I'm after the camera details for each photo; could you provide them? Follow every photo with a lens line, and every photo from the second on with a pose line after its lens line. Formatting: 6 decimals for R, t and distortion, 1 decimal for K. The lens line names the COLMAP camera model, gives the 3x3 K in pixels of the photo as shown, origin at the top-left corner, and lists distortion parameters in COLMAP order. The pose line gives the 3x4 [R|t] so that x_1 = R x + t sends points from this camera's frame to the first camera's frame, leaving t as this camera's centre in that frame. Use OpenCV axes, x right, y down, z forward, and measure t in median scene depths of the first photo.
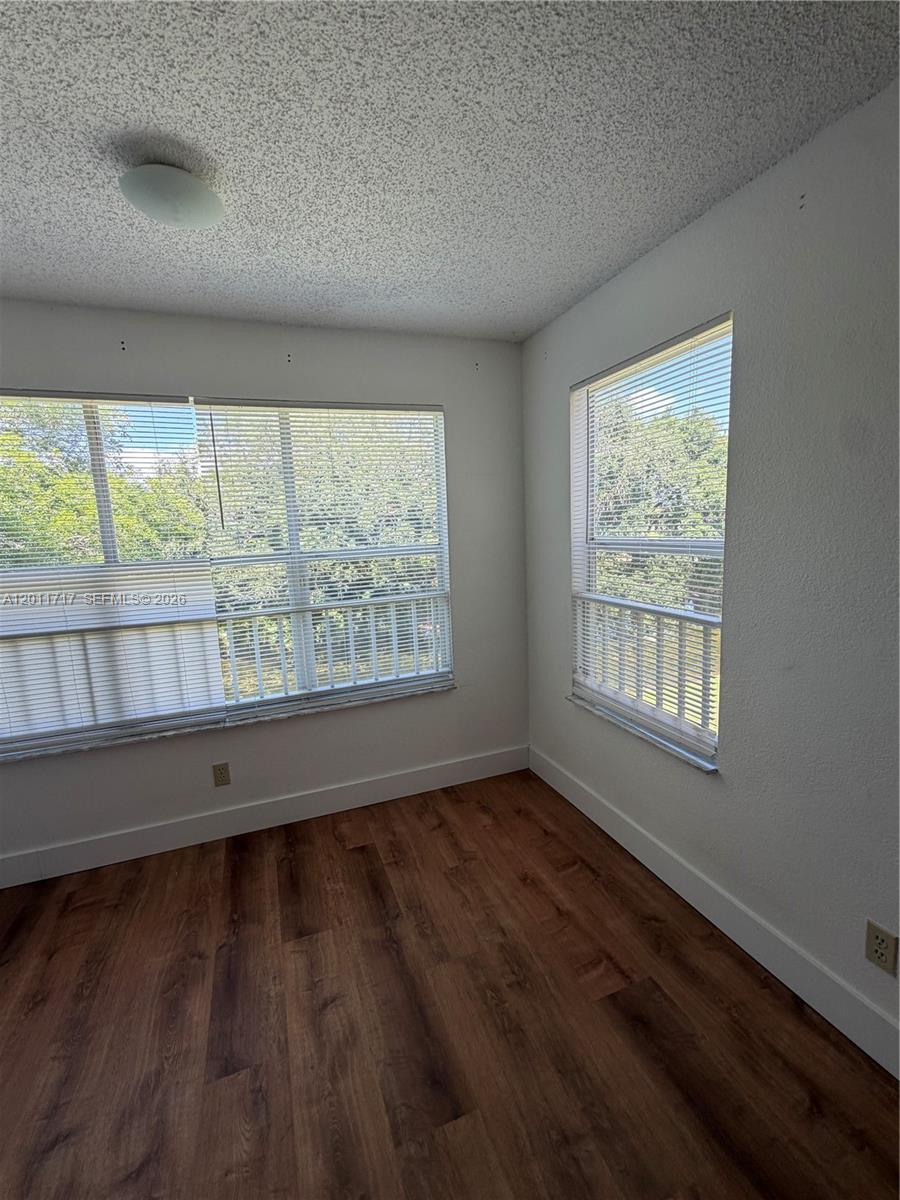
lens RADIAL K [[511.5, 0, 451.0], [0, 511.5, 600.2], [0, 0, 1]] dist [-0.000509, -0.001036]
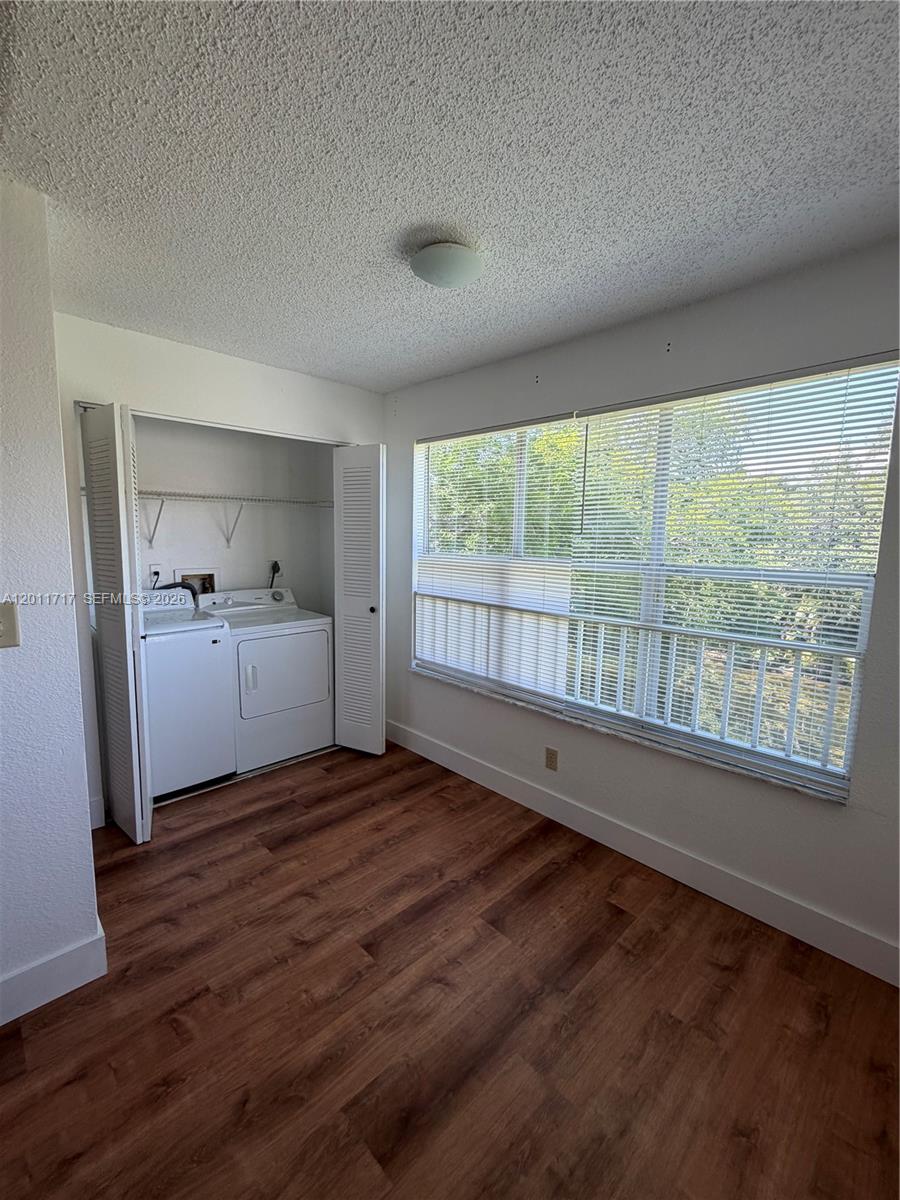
lens RADIAL K [[511.5, 0, 450.2], [0, 511.5, 598.0], [0, 0, 1]] dist [-0.000509, -0.001036]
pose [[0.395106, 0.159120, -0.904750, 0.419947], [-0.167105, 0.980902, 0.099539, -0.070126], [0.903309, 0.111860, 0.414149, 0.342536]]
